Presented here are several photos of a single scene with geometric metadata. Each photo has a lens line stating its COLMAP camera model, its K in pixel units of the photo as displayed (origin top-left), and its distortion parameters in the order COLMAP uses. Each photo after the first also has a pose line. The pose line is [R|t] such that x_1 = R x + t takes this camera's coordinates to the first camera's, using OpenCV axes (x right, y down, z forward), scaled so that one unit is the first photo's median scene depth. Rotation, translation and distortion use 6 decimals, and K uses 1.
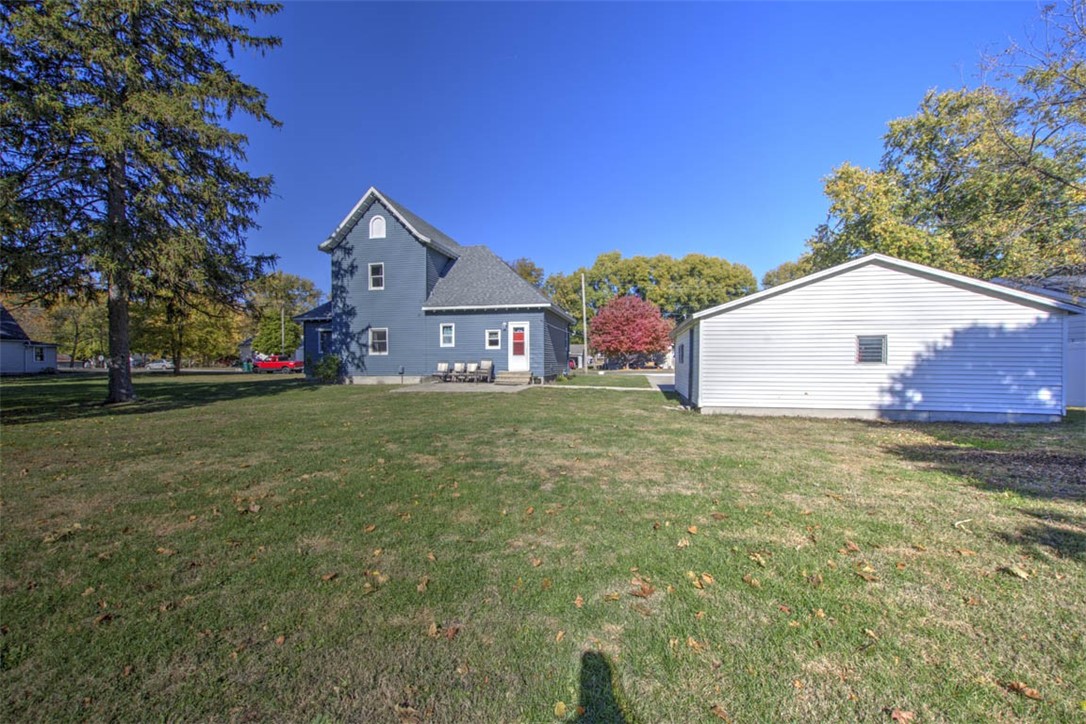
lens RADIAL K [[469.9, 0, 544.4], [0, 469.9, 364.7], [0, 0, 1]] dist [-0.005000, 0.000088]
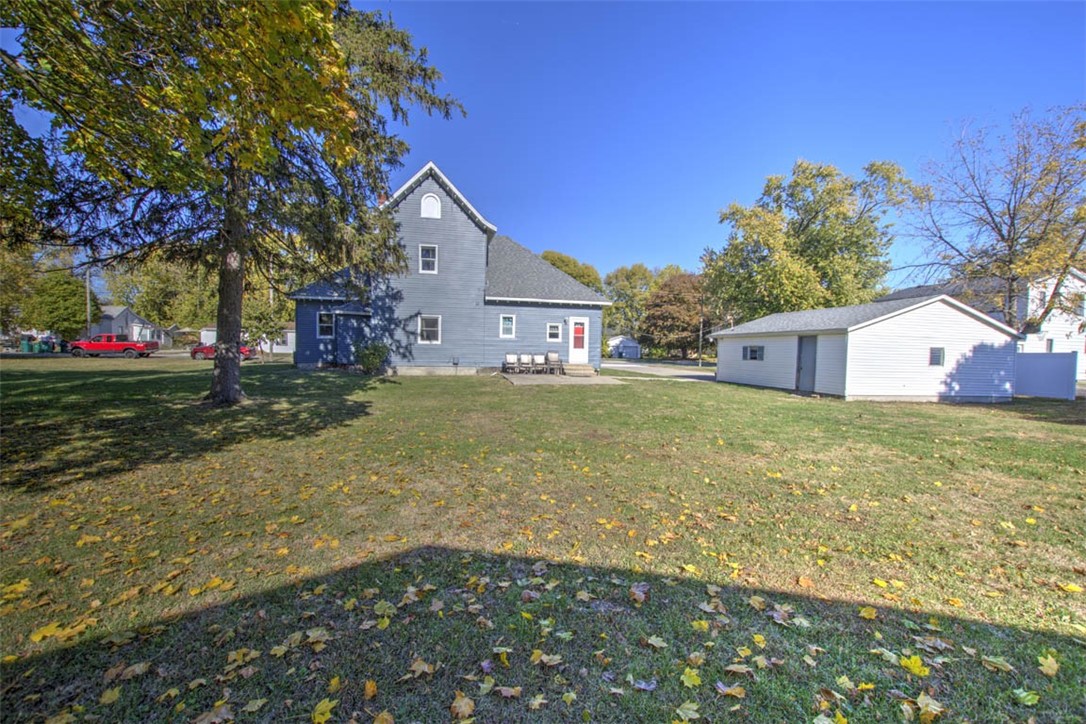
lens RADIAL K [[469.9, 0, 543.4], [0, 469.9, 363.0], [0, 0, 1]] dist [-0.005000, 0.000088]
pose [[0.913007, 0.010501, 0.407809, -0.537063], [-0.021225, 0.999537, 0.021782, -0.008515], [-0.407392, -0.028543, 0.912807, 0.055773]]
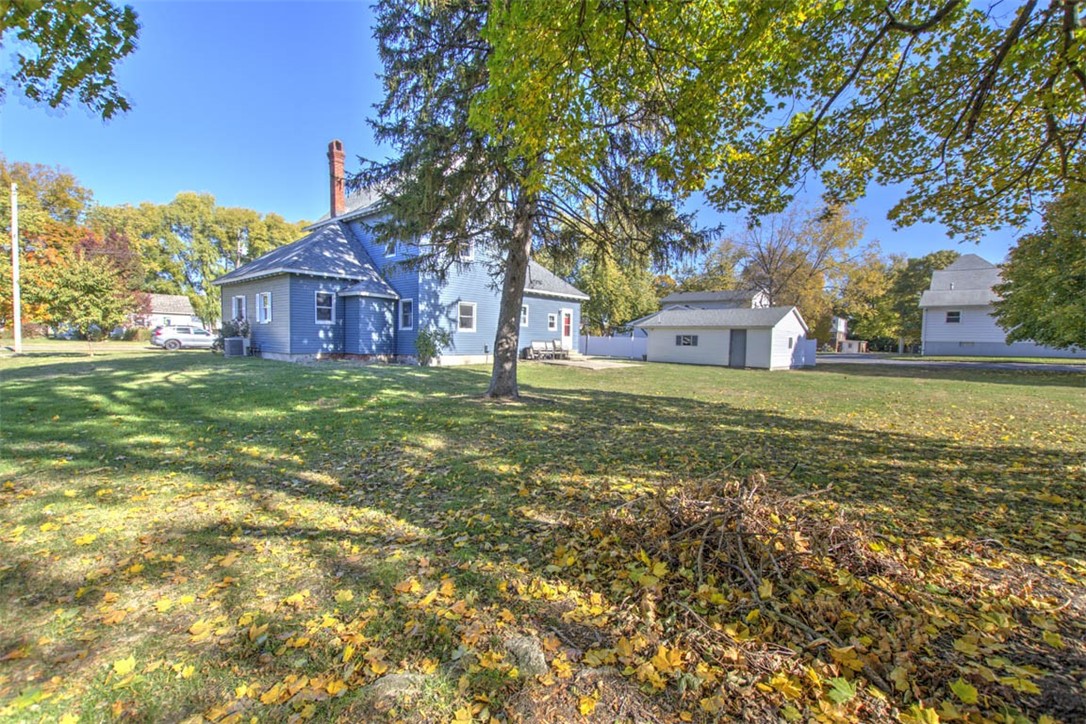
lens RADIAL K [[469.9, 0, 542.7], [0, 469.9, 360.6], [0, 0, 1]] dist [-0.005000, 0.000088]
pose [[0.501031, -0.025240, 0.865061, -1.088442], [-0.020040, 0.998968, 0.040754, -0.005870], [-0.865197, -0.037755, 0.500008, 0.425387]]
